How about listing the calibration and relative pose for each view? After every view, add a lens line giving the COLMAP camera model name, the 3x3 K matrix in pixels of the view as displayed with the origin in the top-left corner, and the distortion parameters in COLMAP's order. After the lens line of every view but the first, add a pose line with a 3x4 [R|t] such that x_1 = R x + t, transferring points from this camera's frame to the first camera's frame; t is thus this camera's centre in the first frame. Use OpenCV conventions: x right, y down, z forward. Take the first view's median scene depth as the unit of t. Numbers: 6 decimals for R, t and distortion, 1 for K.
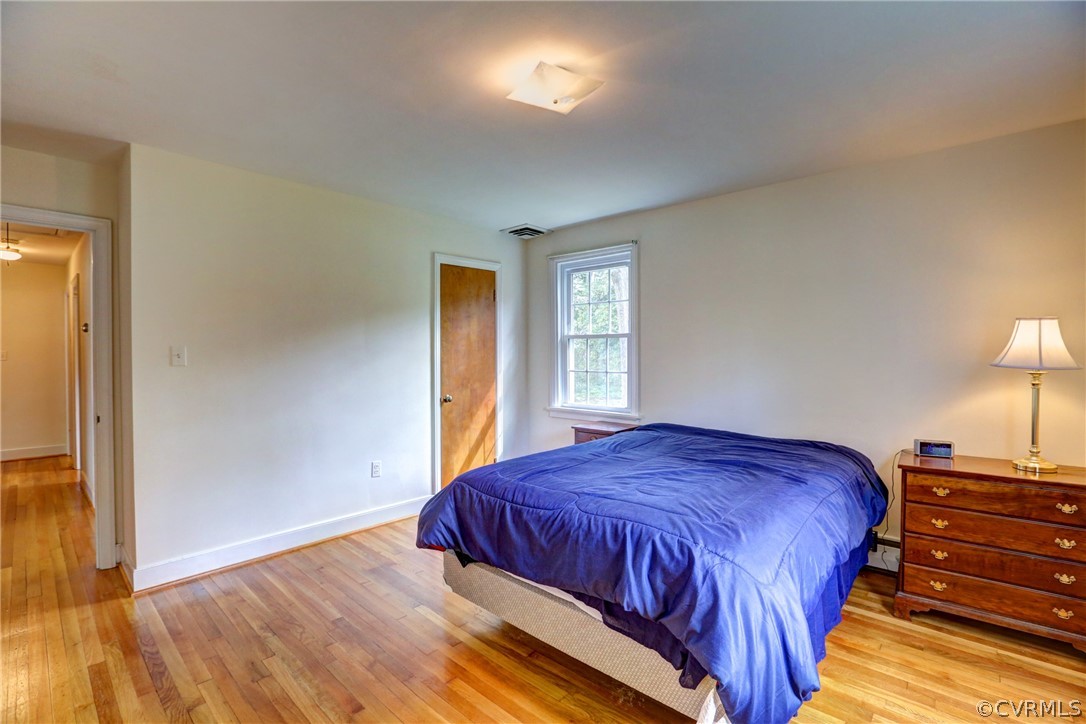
lens RADIAL K [[491.8, 0, 543.0], [0, 491.8, 362.0], [0, 0, 1]] dist [-0.047692, 0.020099]
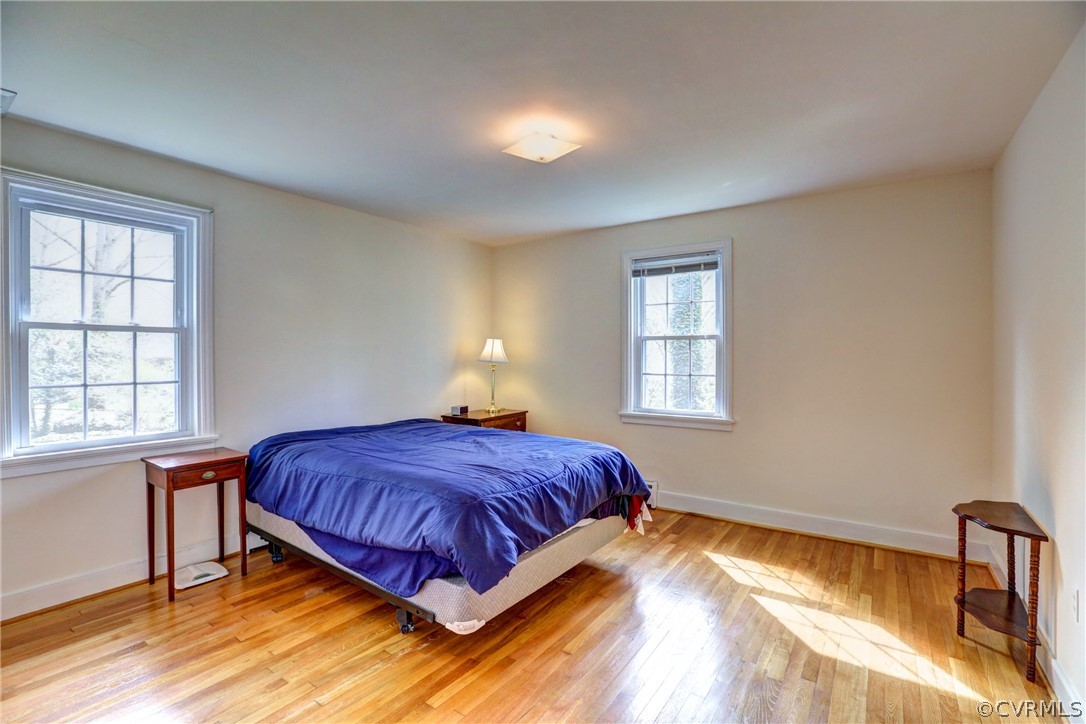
lens RADIAL K [[491.8, 0, 543.0], [0, 491.8, 362.0], [0, 0, 1]] dist [-0.047692, 0.020099]
pose [[-0.116504, -0.011451, 0.993124, -1.173613], [0.017030, 0.999763, 0.013525, -0.015764], [-0.993044, 0.018489, -0.116282, 1.078922]]
